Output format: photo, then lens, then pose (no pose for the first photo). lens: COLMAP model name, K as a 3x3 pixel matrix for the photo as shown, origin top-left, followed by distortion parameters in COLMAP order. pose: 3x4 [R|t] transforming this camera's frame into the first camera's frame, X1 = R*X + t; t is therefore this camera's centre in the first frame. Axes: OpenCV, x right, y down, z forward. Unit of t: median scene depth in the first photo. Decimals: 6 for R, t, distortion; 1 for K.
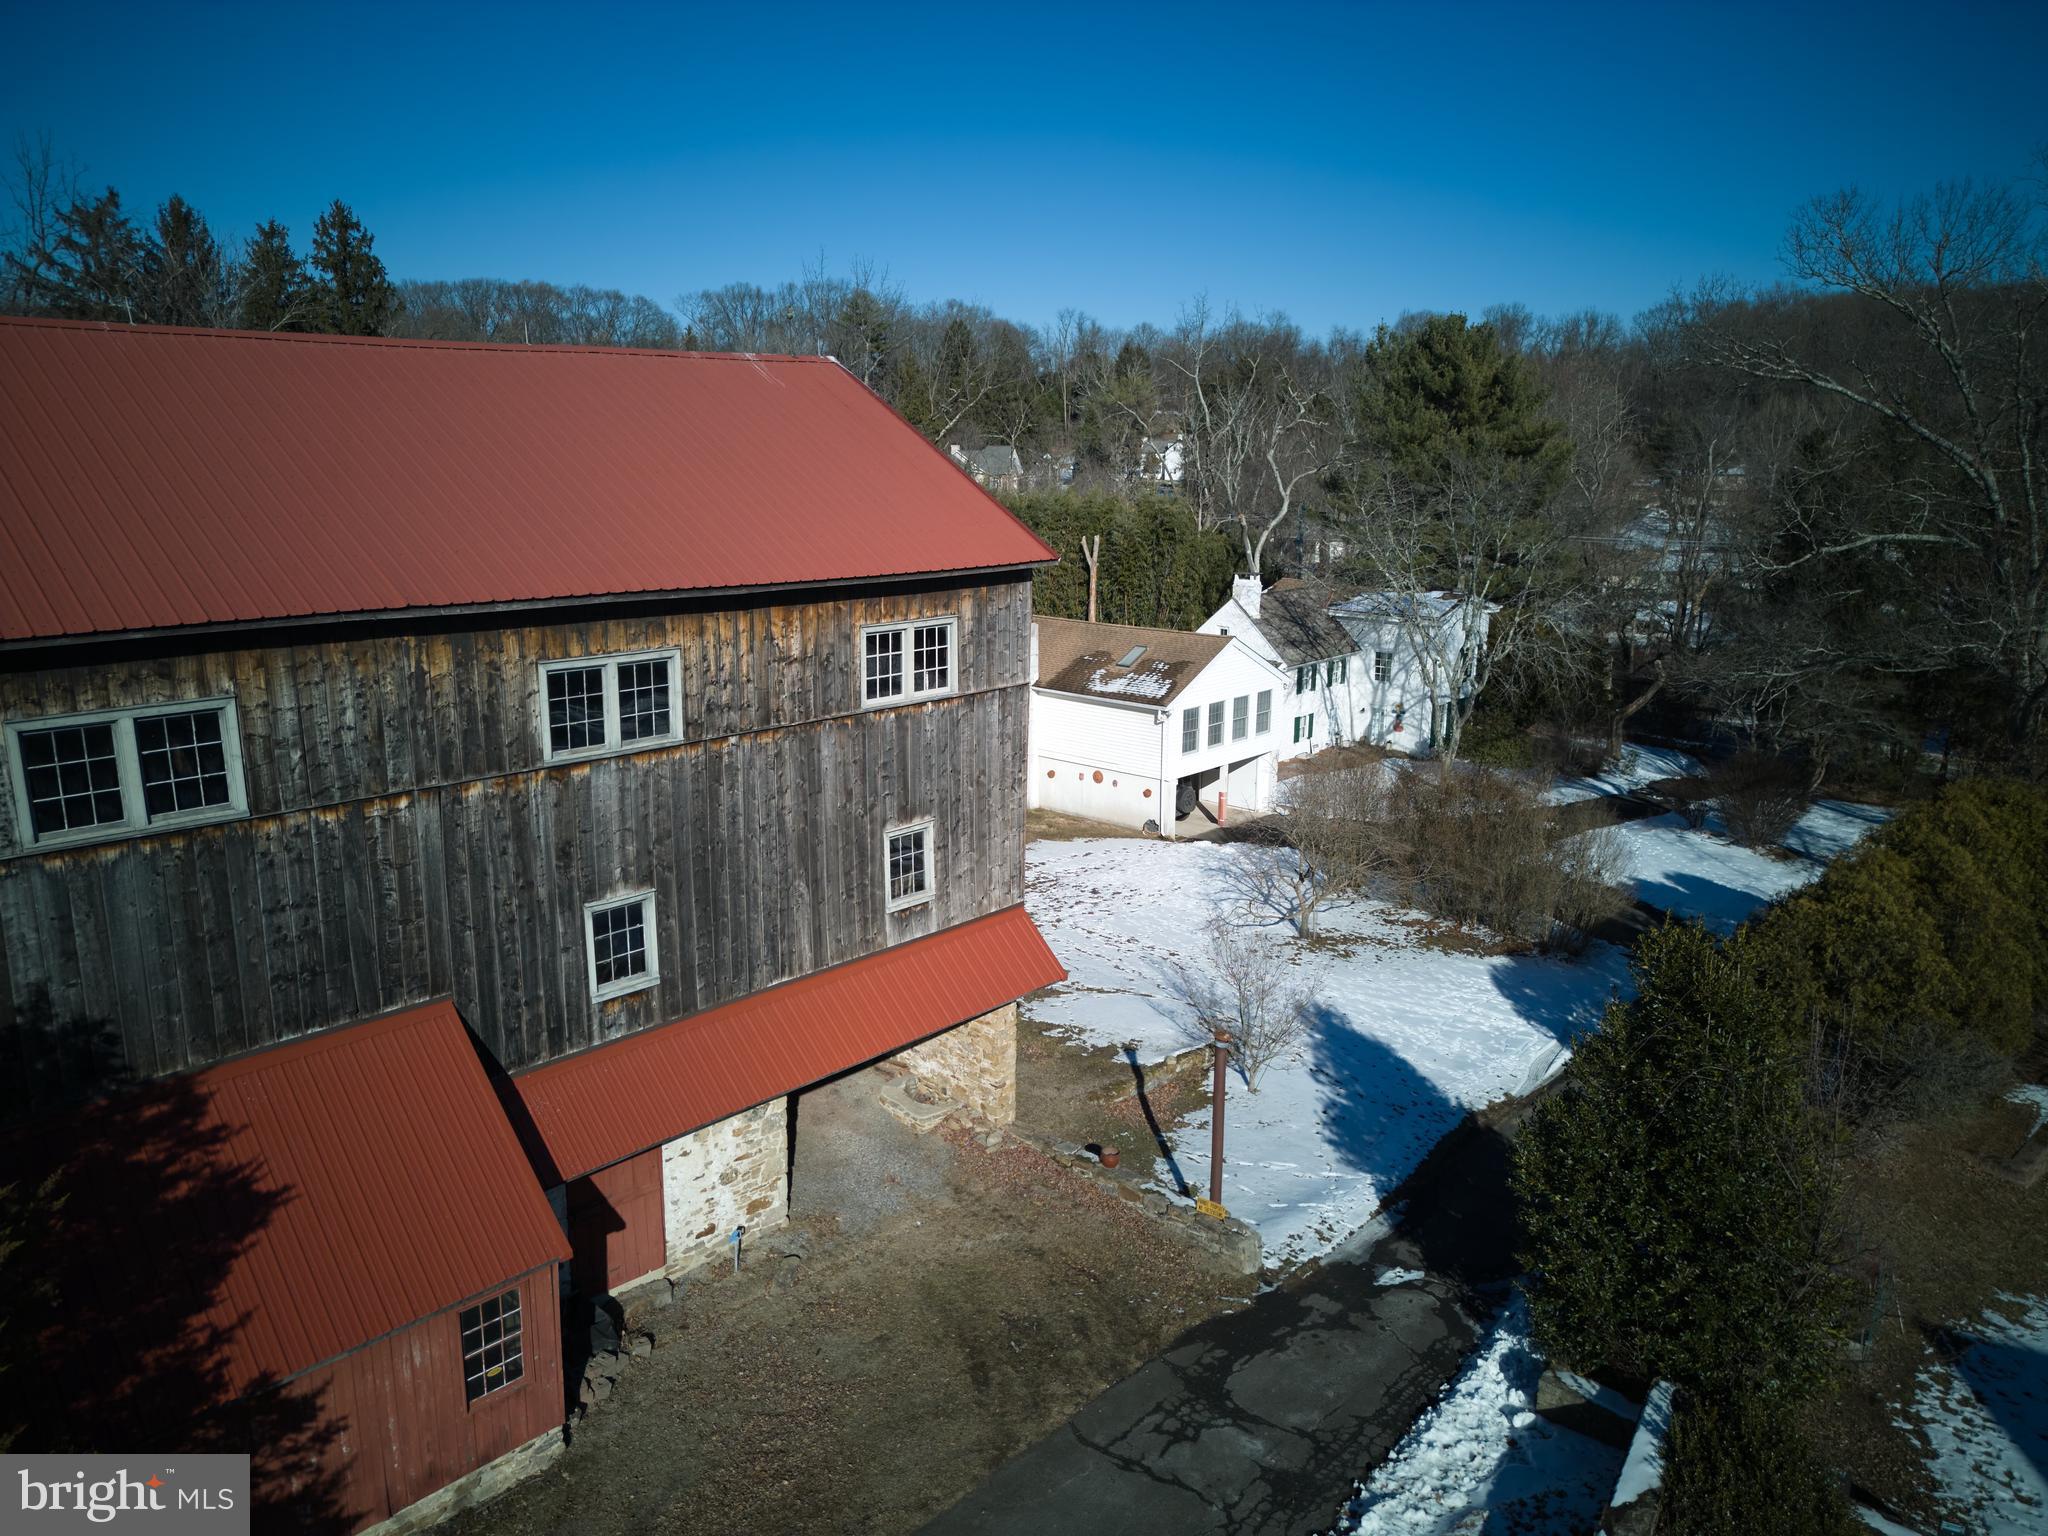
lens RADIAL K [[1430.5, 0, 1024.0], [0, 1430.5, 768.0], [0, 0, 1]] dist [0.103854, -0.160871]
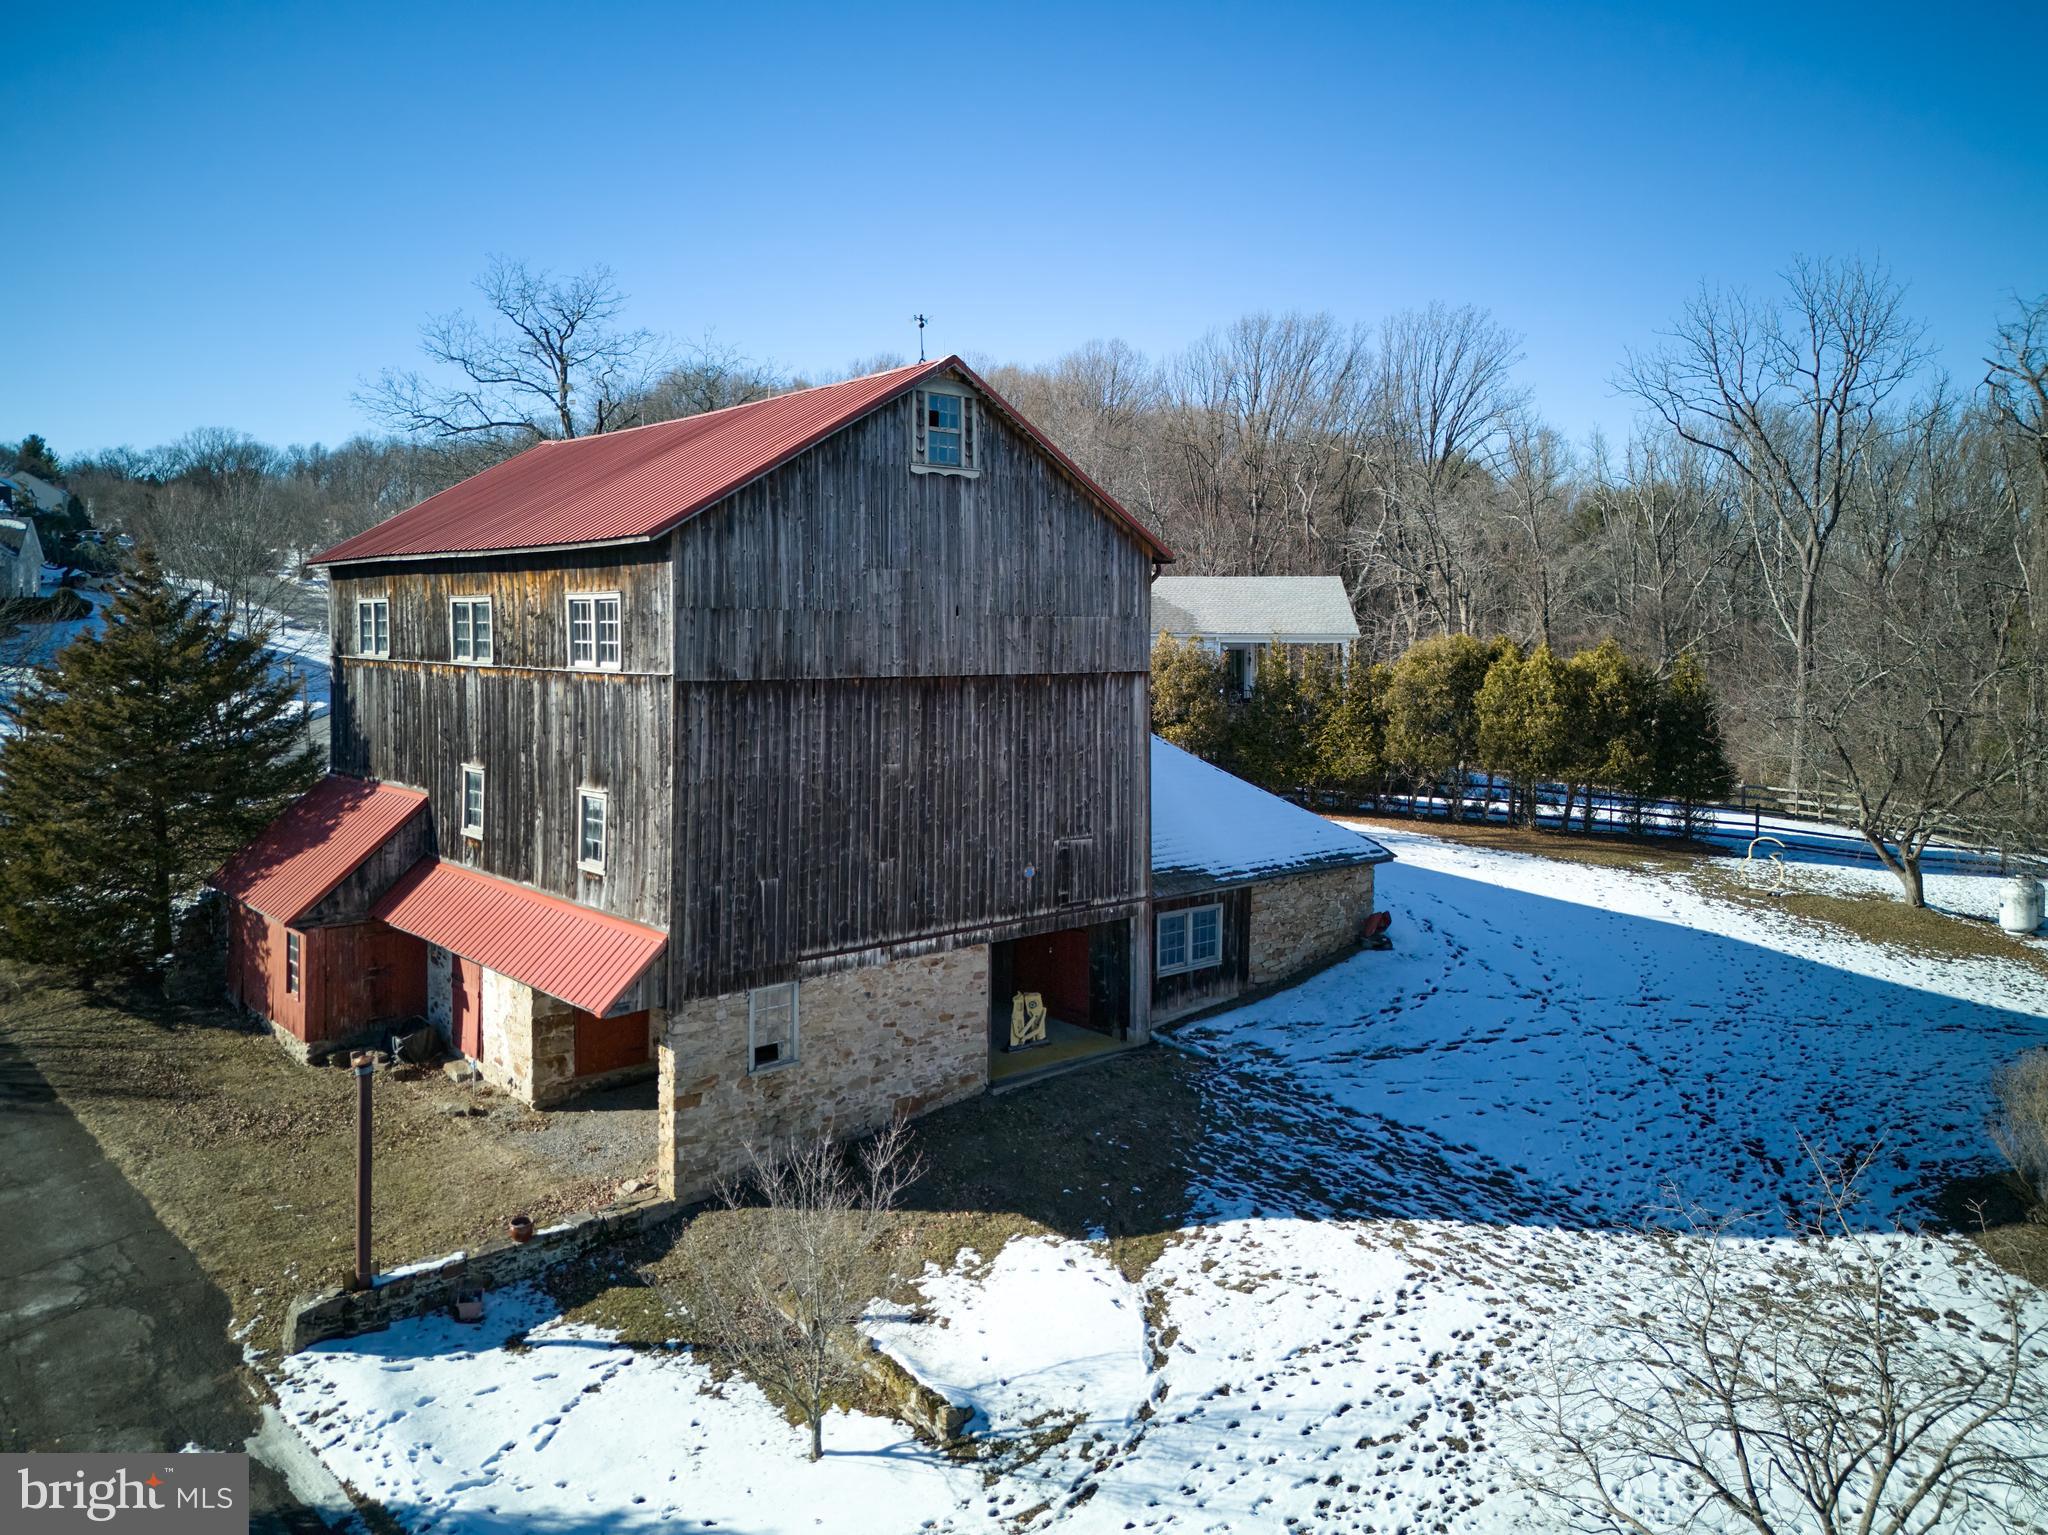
lens RADIAL K [[1432.6, 0, 1024.0], [0, 1432.6, 767.5], [0, 0, 1]] dist [0.068377, 0.000632]
pose [[-0.094408, 0.075005, -0.992704, 0.915201], [-0.241241, 0.965714, 0.095908, -0.150499], [0.965862, 0.248536, -0.073077, 1.363263]]
